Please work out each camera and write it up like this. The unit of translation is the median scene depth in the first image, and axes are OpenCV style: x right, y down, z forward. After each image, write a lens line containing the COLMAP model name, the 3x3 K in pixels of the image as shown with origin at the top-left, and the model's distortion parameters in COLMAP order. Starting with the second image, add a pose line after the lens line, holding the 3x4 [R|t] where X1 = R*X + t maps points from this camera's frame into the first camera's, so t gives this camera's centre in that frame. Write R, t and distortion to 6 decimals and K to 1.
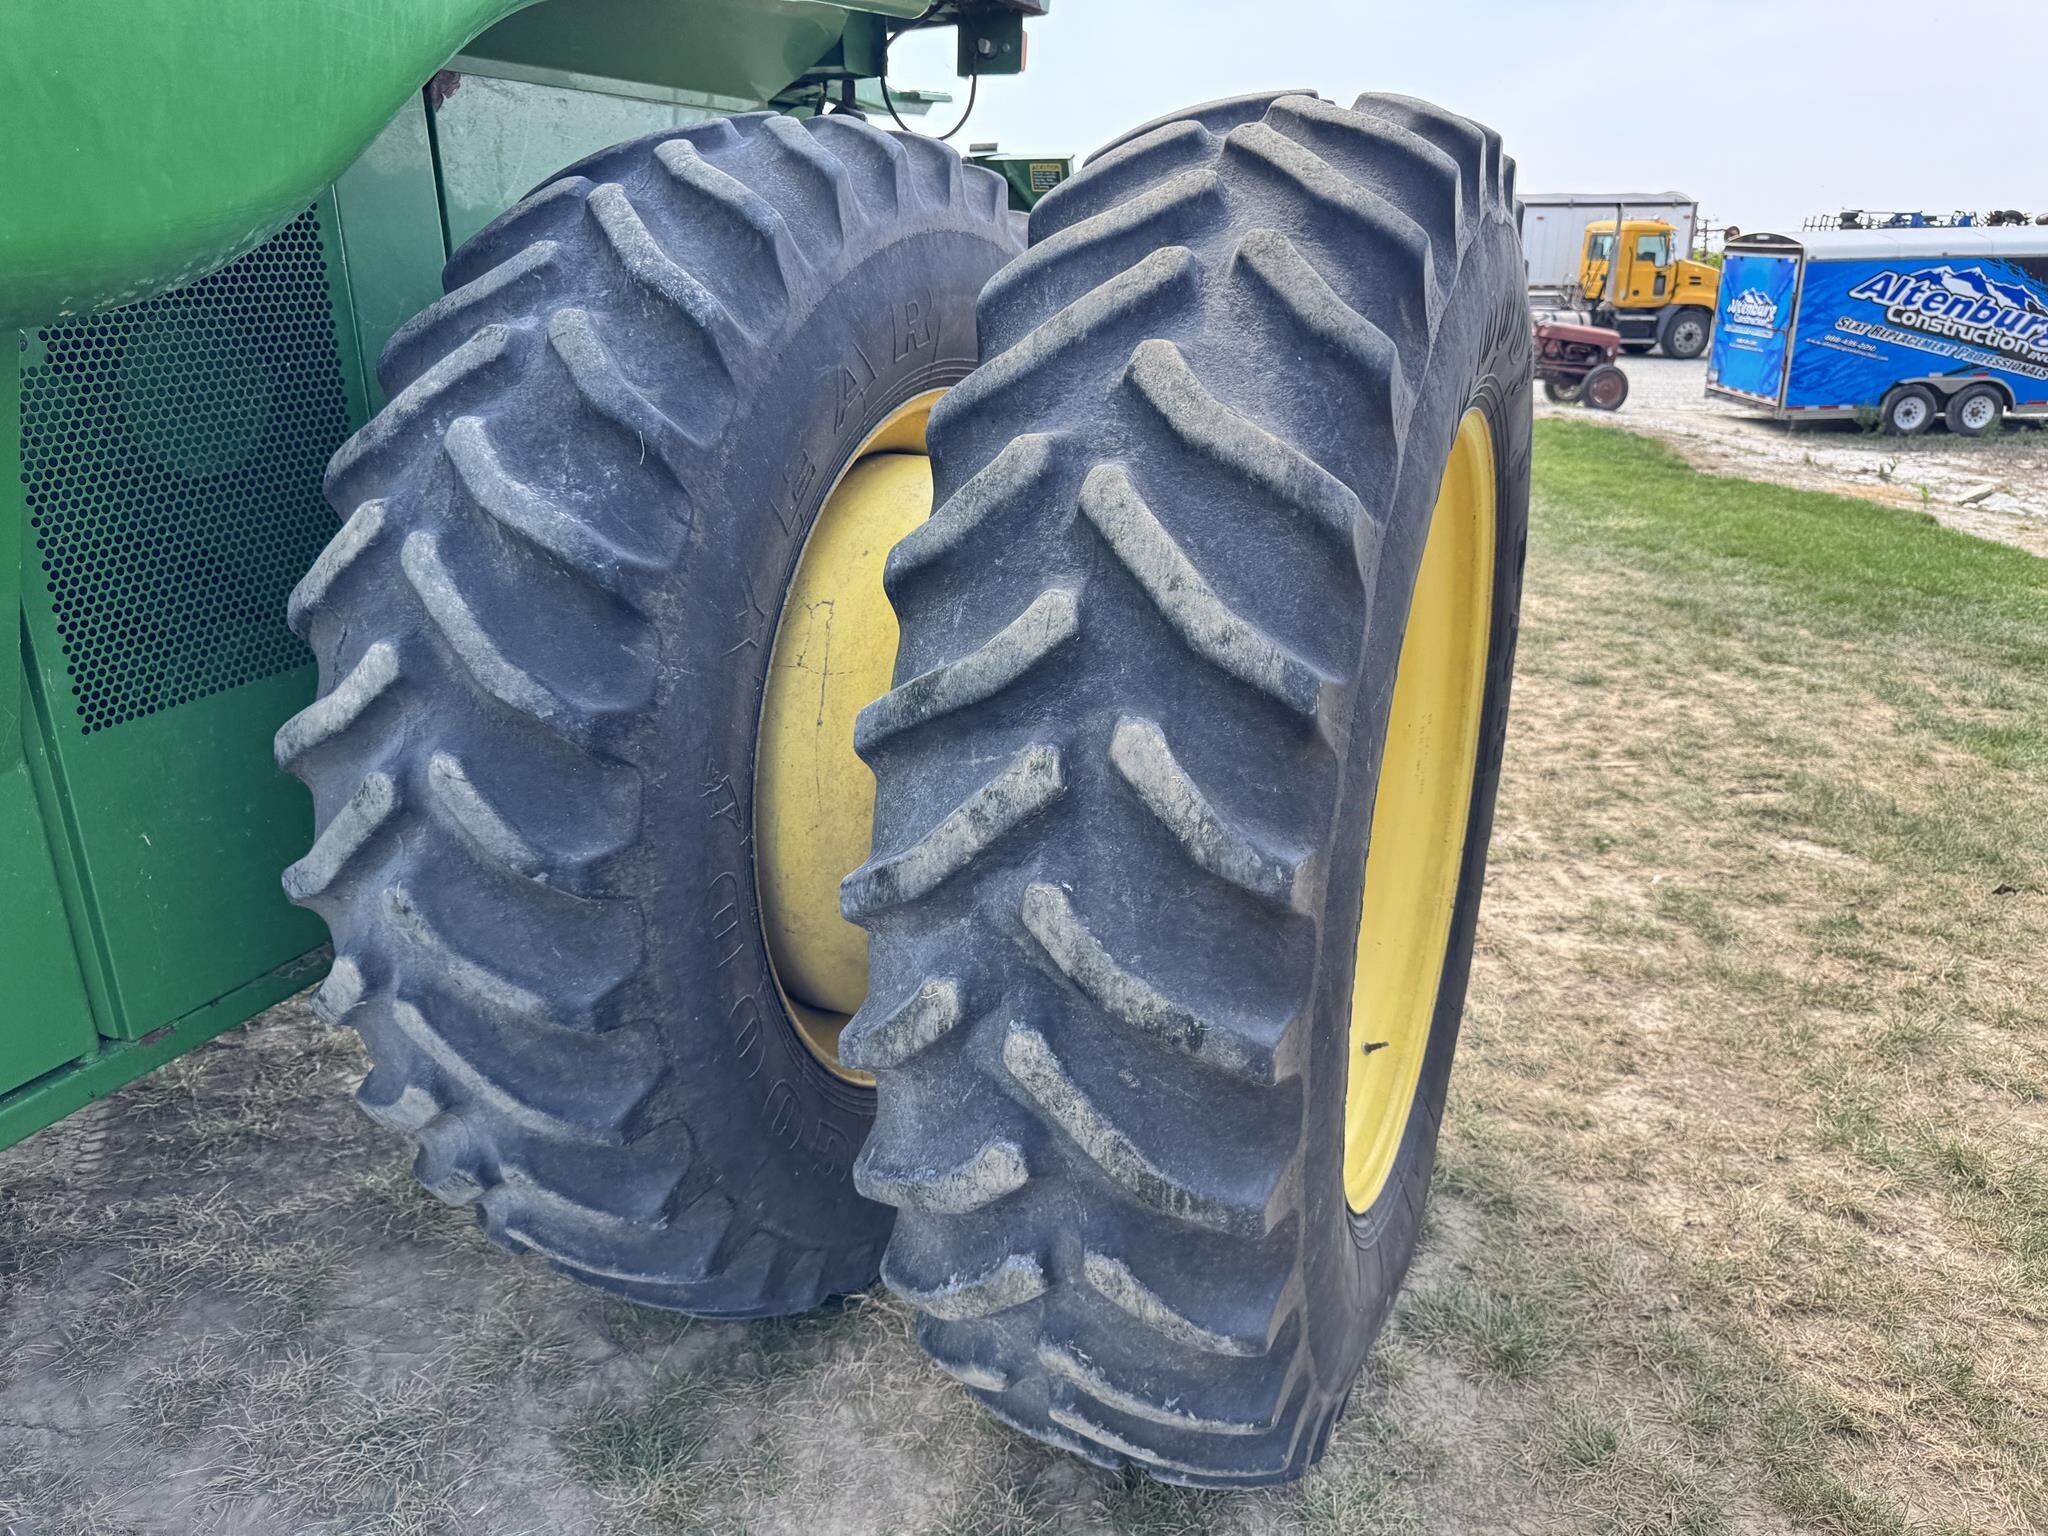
lens RADIAL K [[1433.2, 0, 1020.6], [0, 1433.2, 783.7], [0, 0, 1]] dist [0.033358, -0.060302]
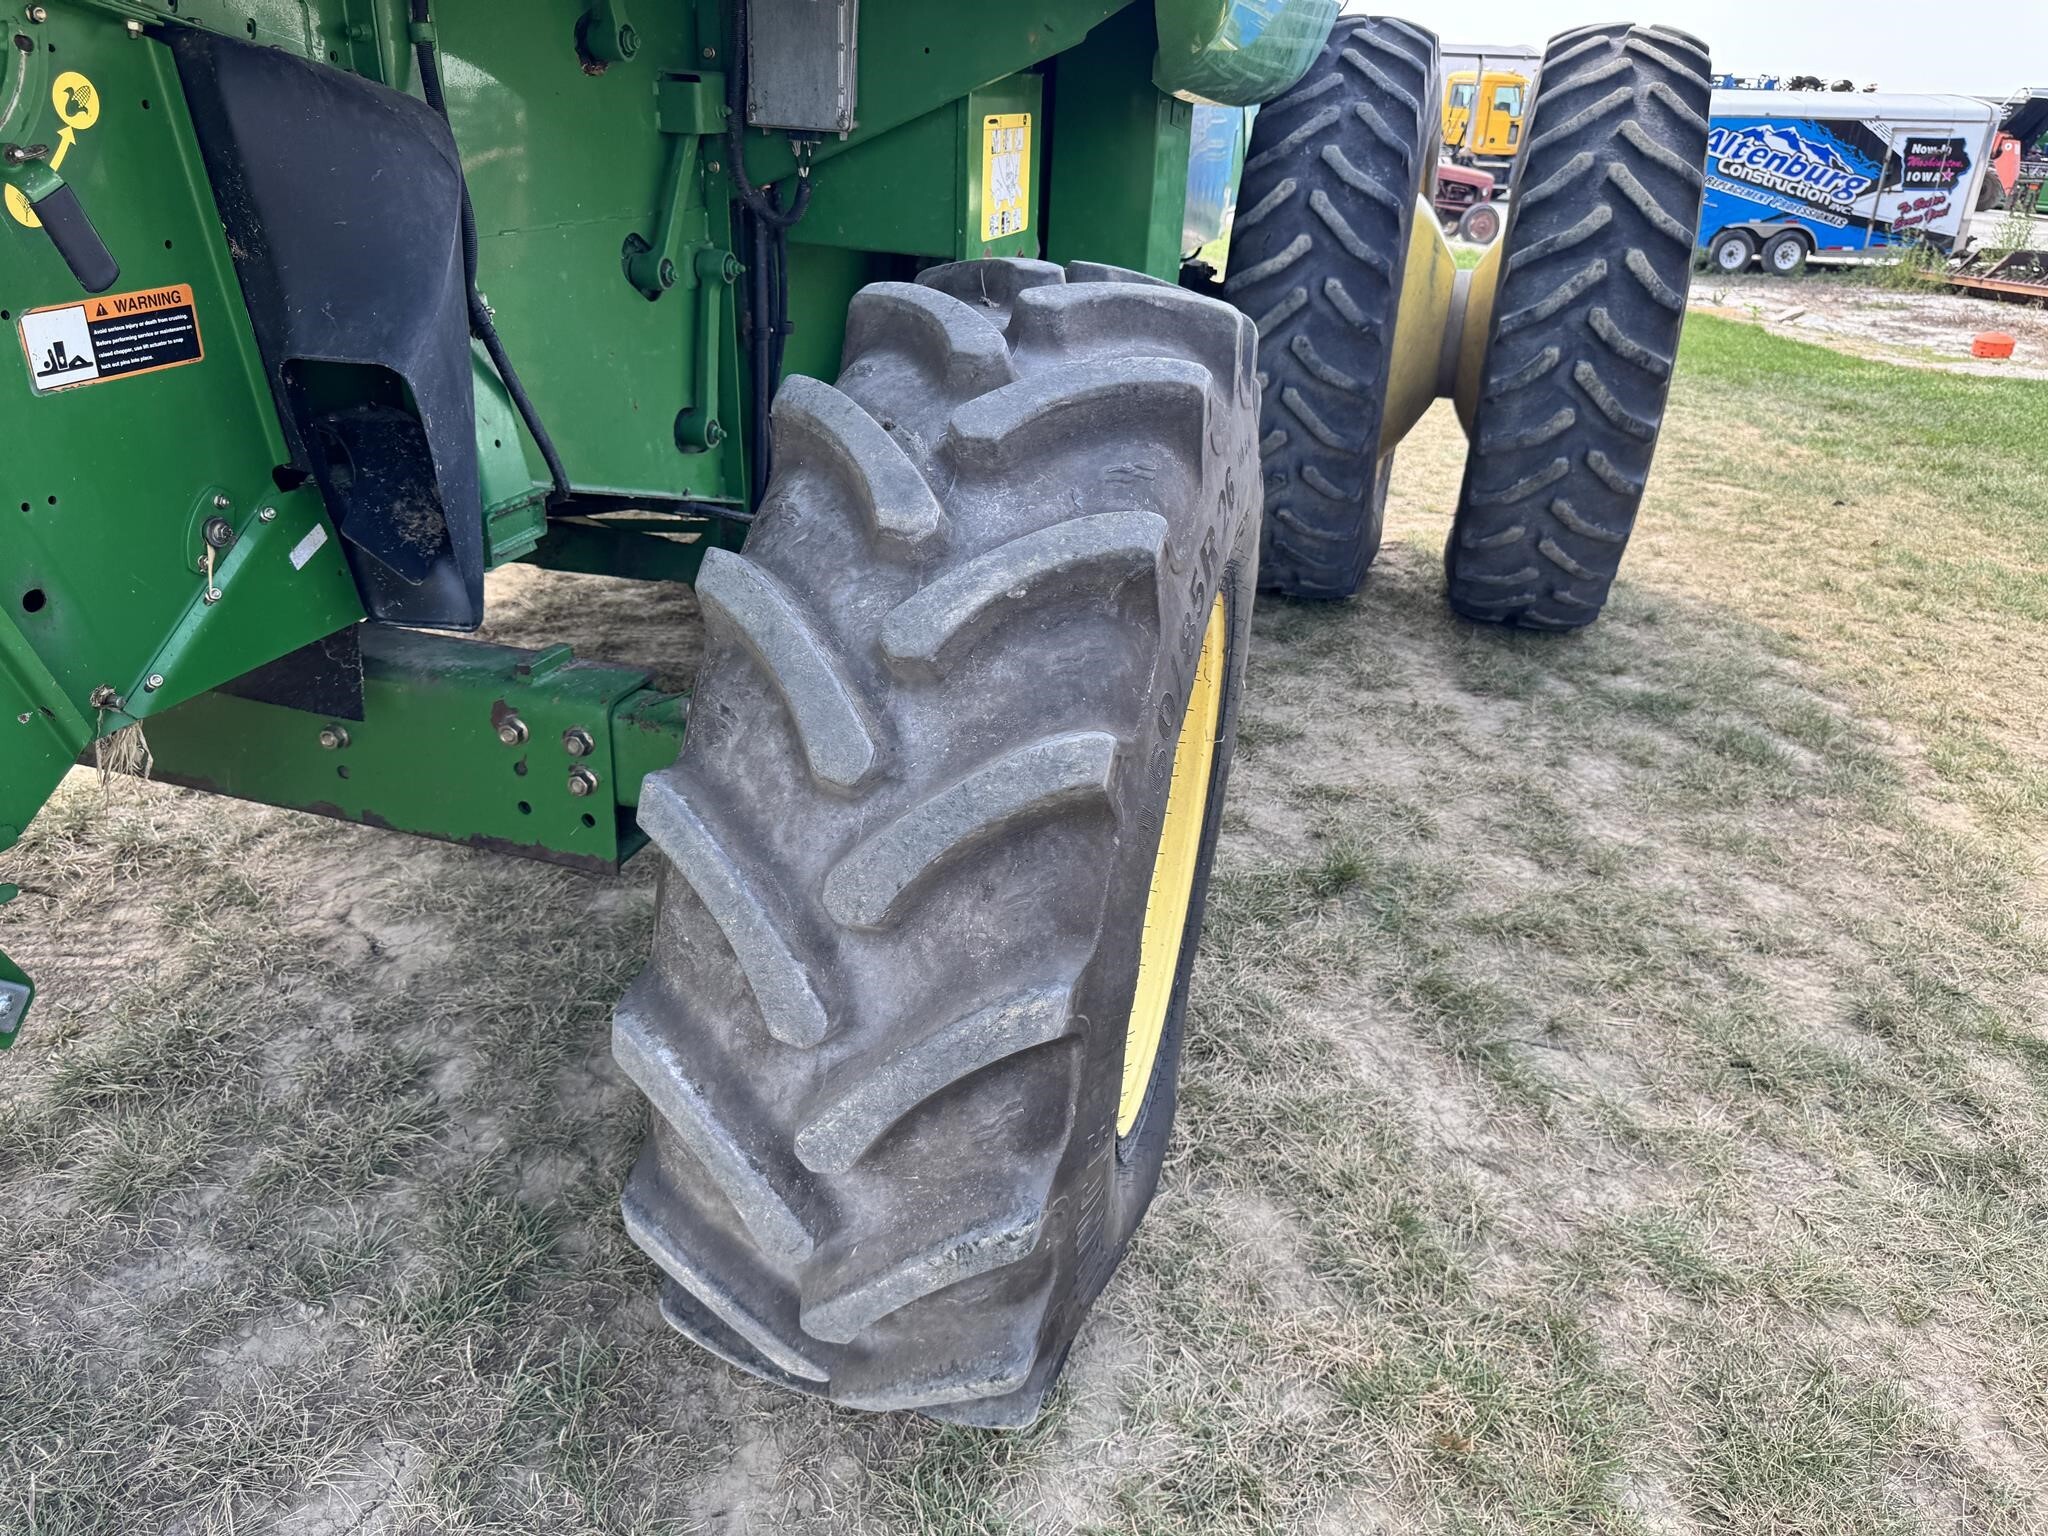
lens RADIAL K [[1426.8, 0, 1035.4], [0, 1426.8, 758.0], [0, 0, 1]] dist [0.086648, -0.133202]
pose [[0.991587, -0.013664, 0.128720, -0.103161], [0.002603, 0.996317, 0.085712, 0.049593], [-0.129417, -0.084656, 0.987970, -0.126347]]
